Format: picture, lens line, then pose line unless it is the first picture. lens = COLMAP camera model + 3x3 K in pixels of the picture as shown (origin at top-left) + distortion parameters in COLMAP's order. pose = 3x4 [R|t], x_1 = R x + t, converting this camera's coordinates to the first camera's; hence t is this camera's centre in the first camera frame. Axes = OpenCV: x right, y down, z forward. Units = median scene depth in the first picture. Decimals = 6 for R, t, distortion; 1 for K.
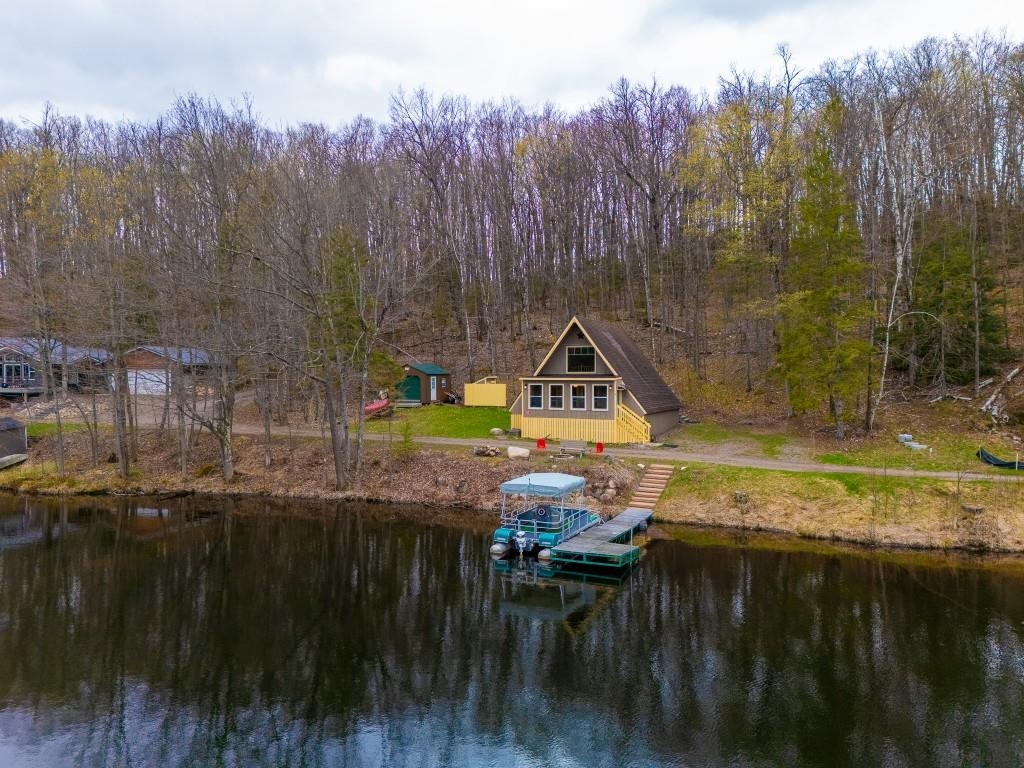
lens RADIAL K [[746.7, 0, 512.0], [0, 746.7, 384.0], [0, 0, 1]] dist [0.104134, -0.122891]
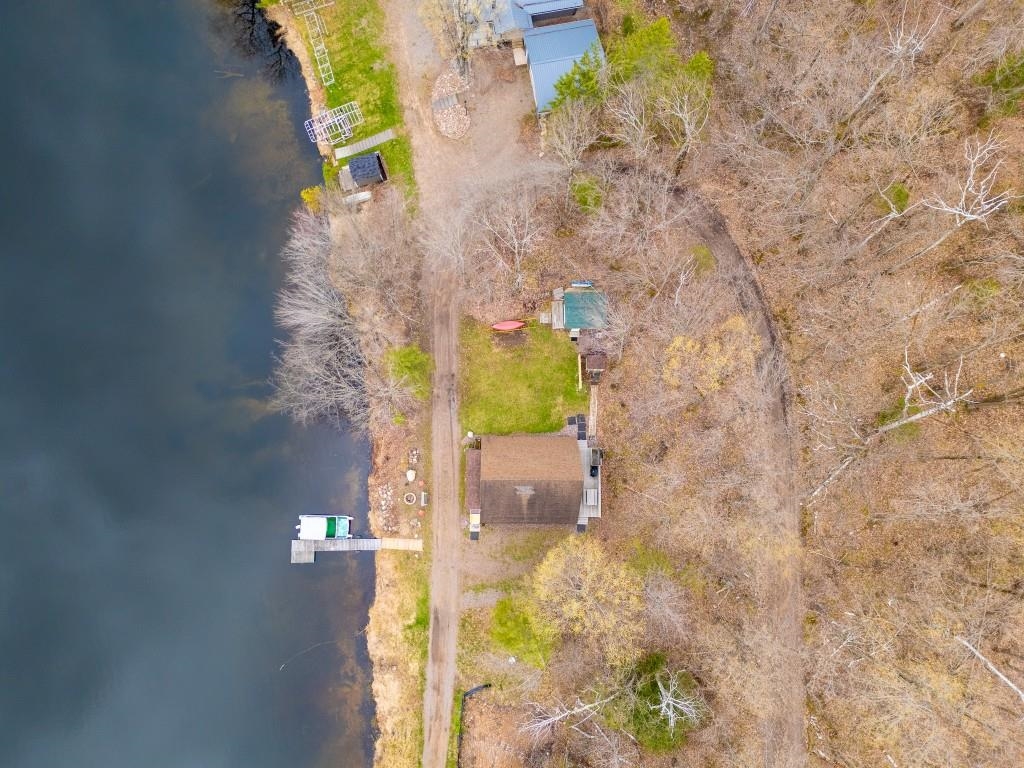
lens RADIAL K [[746.7, 0, 512.0], [0, 746.7, 384.0], [0, 0, 1]] dist [0.104134, -0.122891]
pose [[0.413530, 0.905469, -0.095494, 0.078613], [-0.039568, 0.122655, 0.991660, -1.702584], [0.909630, -0.406303, 0.086549, 1.006094]]
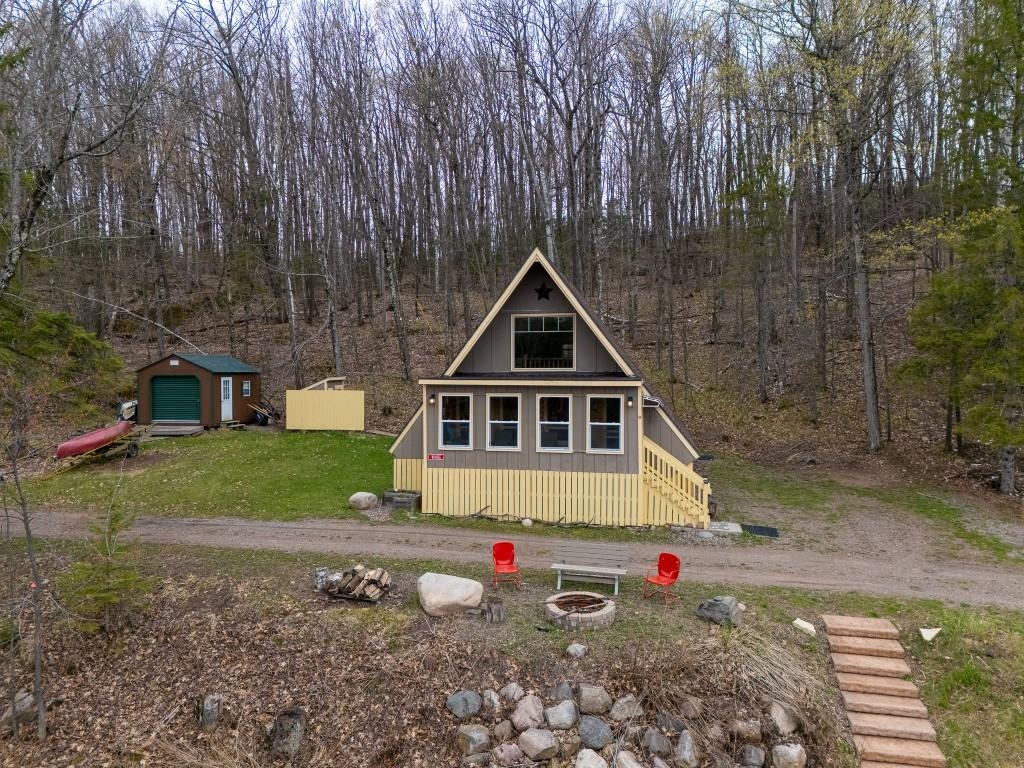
lens RADIAL K [[746.7, 0, 512.0], [0, 746.7, 384.0], [0, 0, 1]] dist [0.104134, -0.122891]
pose [[0.972990, 0.000834, 0.230844, -0.039068], [-0.000215, 0.999996, -0.002707, -0.004656], [-0.230845, 0.002584, 0.972987, 0.549837]]
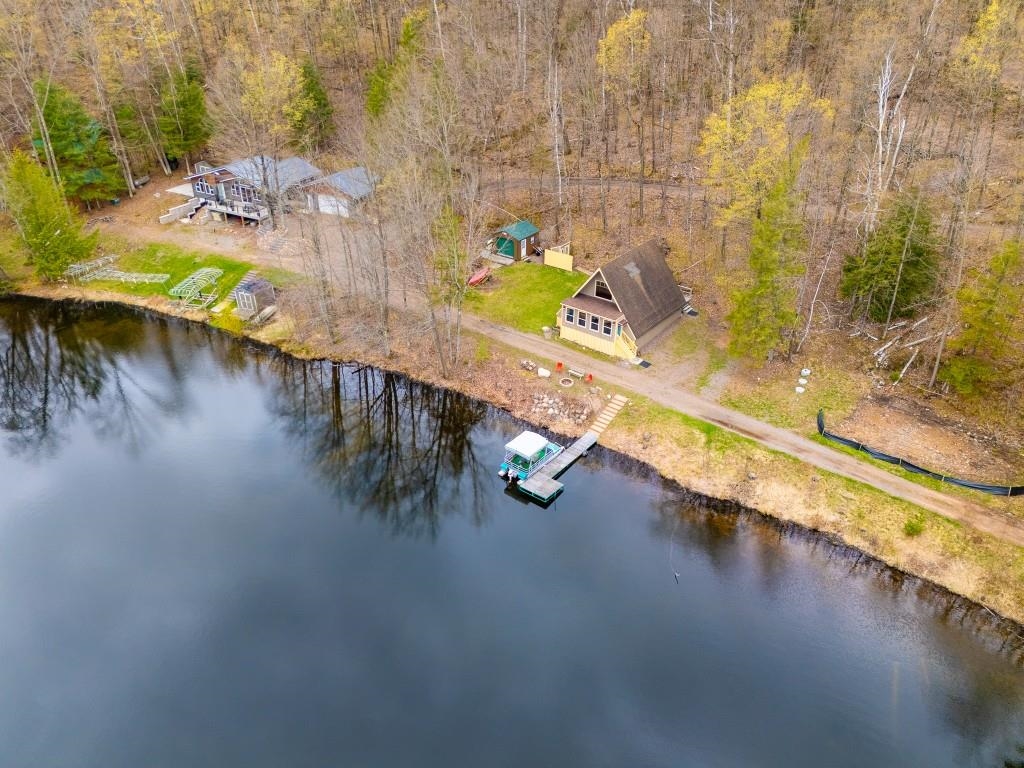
lens RADIAL K [[746.7, 0, 512.0], [0, 746.7, 384.0], [0, 0, 1]] dist [0.104134, -0.122891]
pose [[0.974329, 0.124797, -0.187372, 0.222290], [-0.014731, 0.865849, 0.500088, -0.631139], [0.224646, -0.484490, 0.845461, -0.406311]]
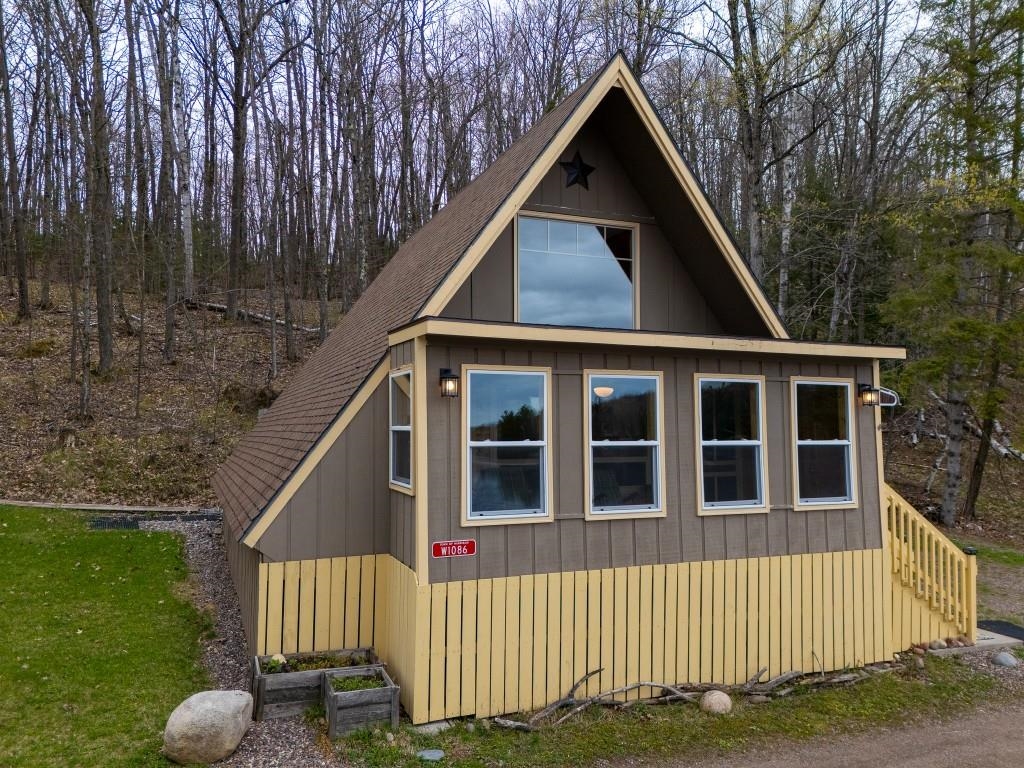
lens RADIAL K [[746.7, 0, 512.0], [0, 746.7, 384.0], [0, 0, 1]] dist [0.104134, -0.122891]
pose [[0.670109, 0.041781, 0.741086, -0.089330], [0.005967, 0.998079, -0.061666, 0.013554], [-0.742239, 0.045745, 0.668572, 0.884565]]
